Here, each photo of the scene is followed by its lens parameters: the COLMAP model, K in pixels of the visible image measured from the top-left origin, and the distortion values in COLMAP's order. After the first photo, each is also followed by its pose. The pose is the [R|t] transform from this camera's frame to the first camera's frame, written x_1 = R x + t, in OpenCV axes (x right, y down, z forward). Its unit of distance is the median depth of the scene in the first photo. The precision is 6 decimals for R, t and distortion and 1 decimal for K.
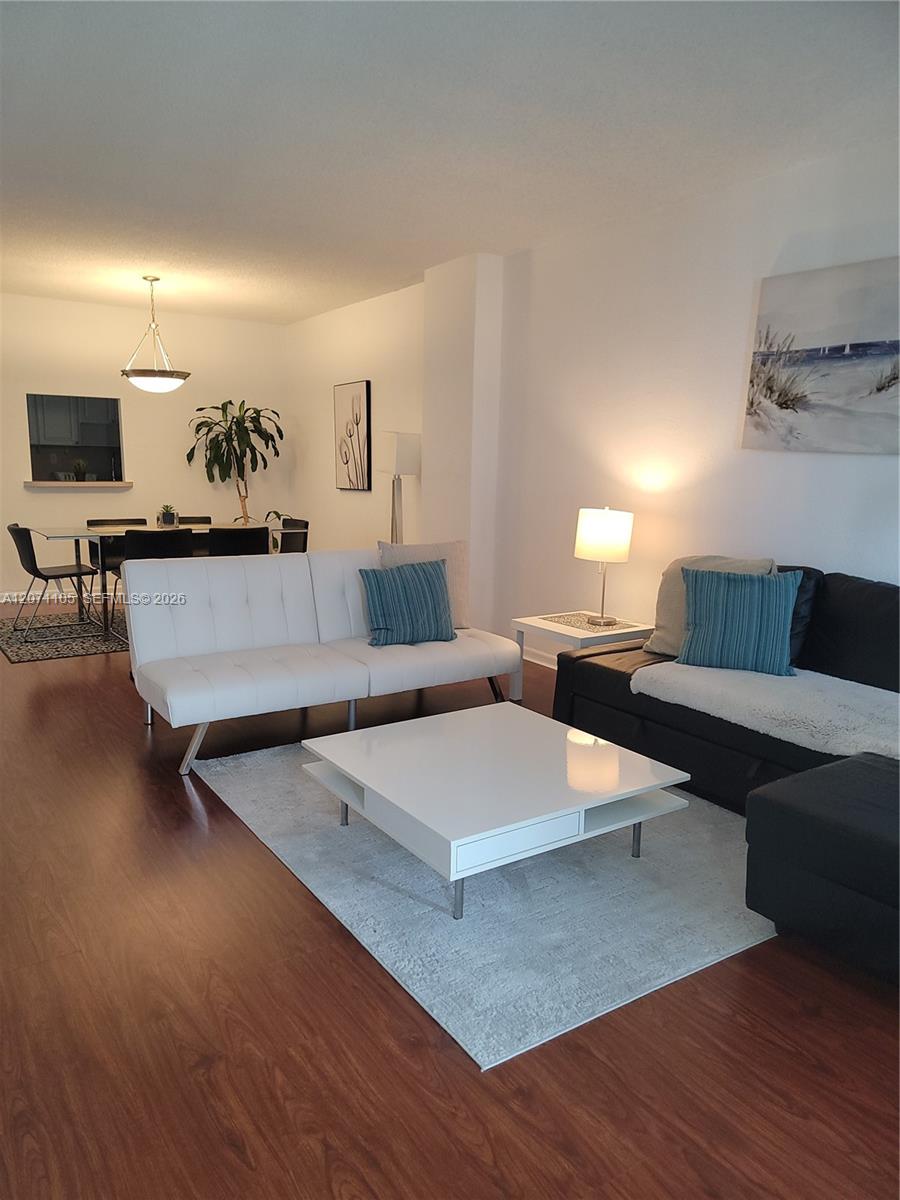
lens RADIAL K [[839.6, 0, 432.4], [0, 839.6, 602.4], [0, 0, 1]] dist [0.110694, -0.098499]
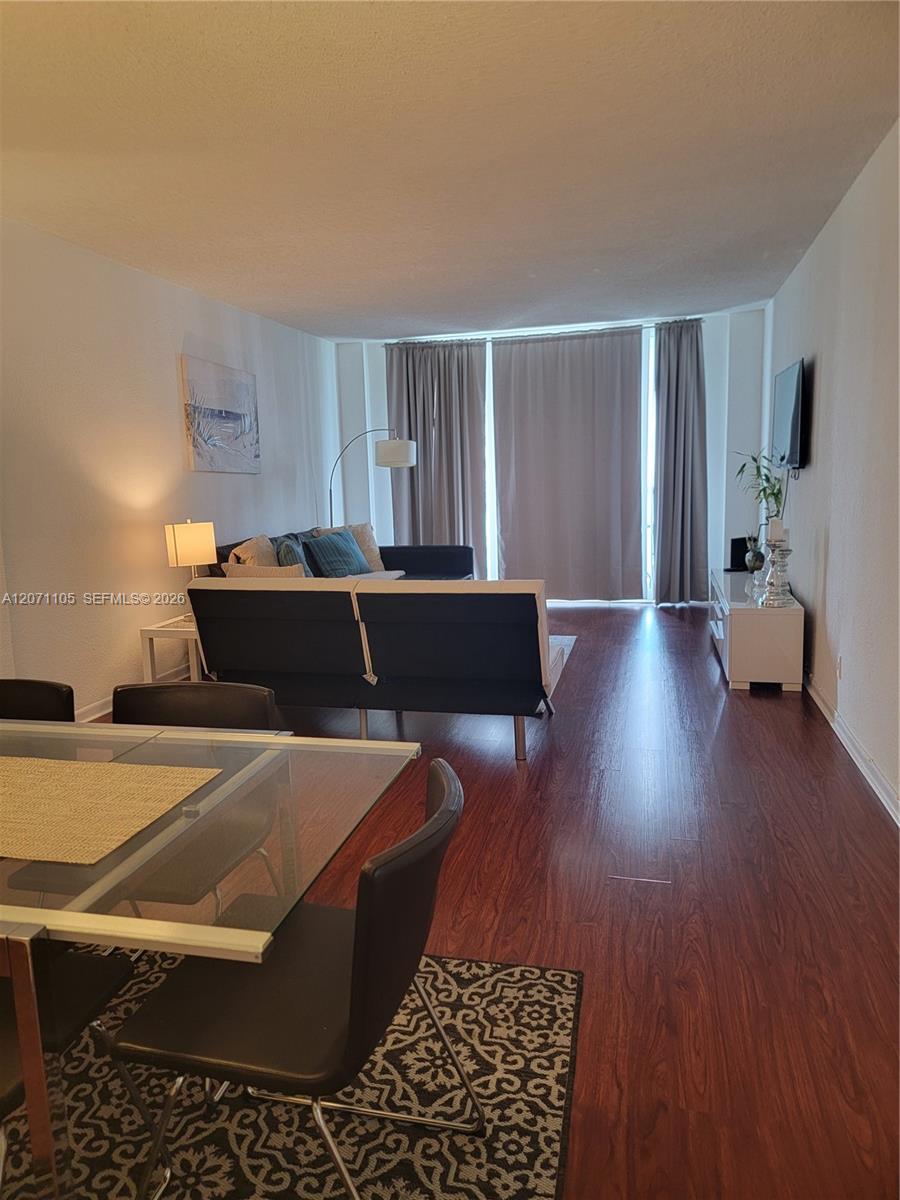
lens RADIAL K [[839.6, 0, 432.4], [0, 839.6, 602.4], [0, 0, 1]] dist [0.110694, -0.098499]
pose [[-0.678328, -0.109020, 0.726626, -0.505488], [0.145727, 0.949324, 0.278473, -0.160704], [-0.720163, 0.294785, -0.628066, 0.873437]]
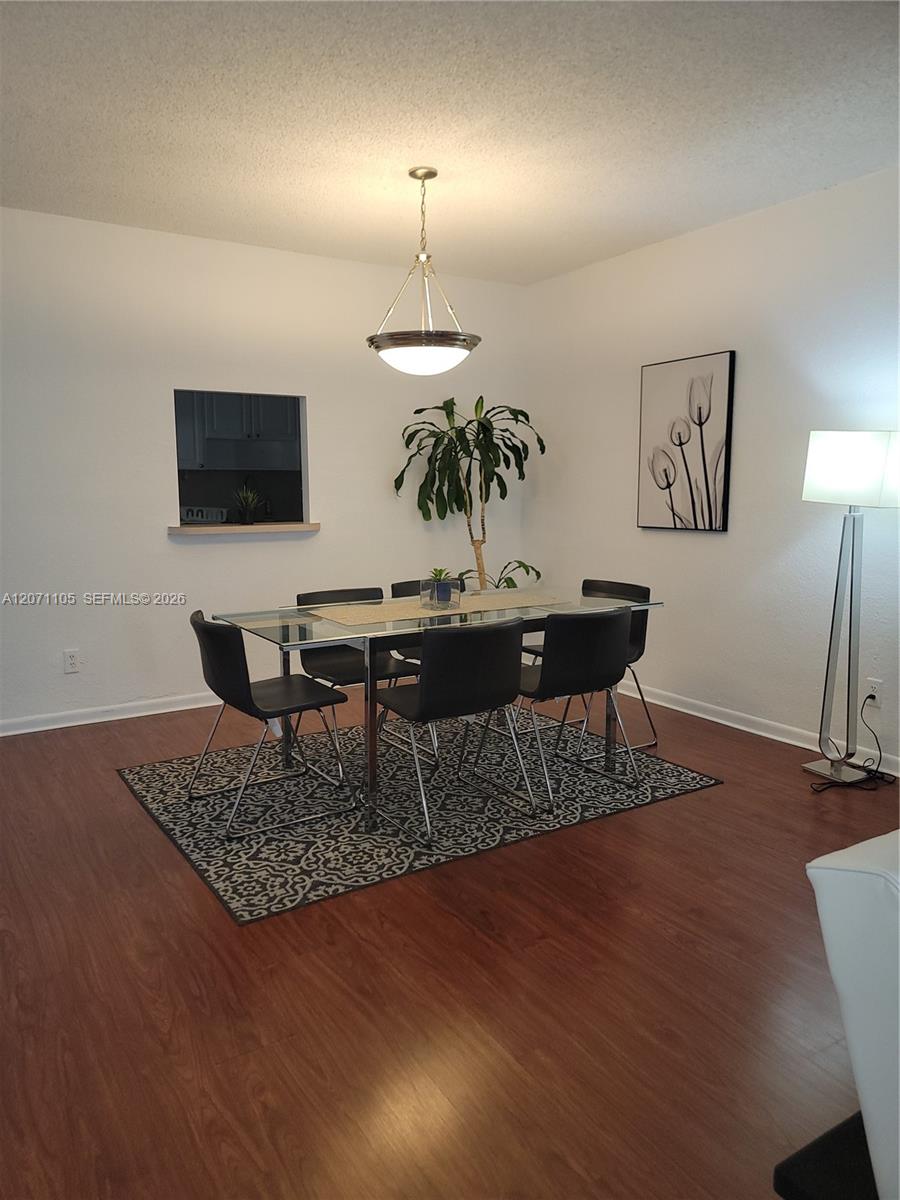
lens RADIAL K [[839.6, 0, 432.4], [0, 839.6, 602.4], [0, 0, 1]] dist [0.110694, -0.098499]
pose [[0.999573, -0.010626, -0.027227, -0.264512], [0.010049, 0.999724, -0.021255, -0.069924], [0.027445, 0.020973, 0.999403, 0.377151]]
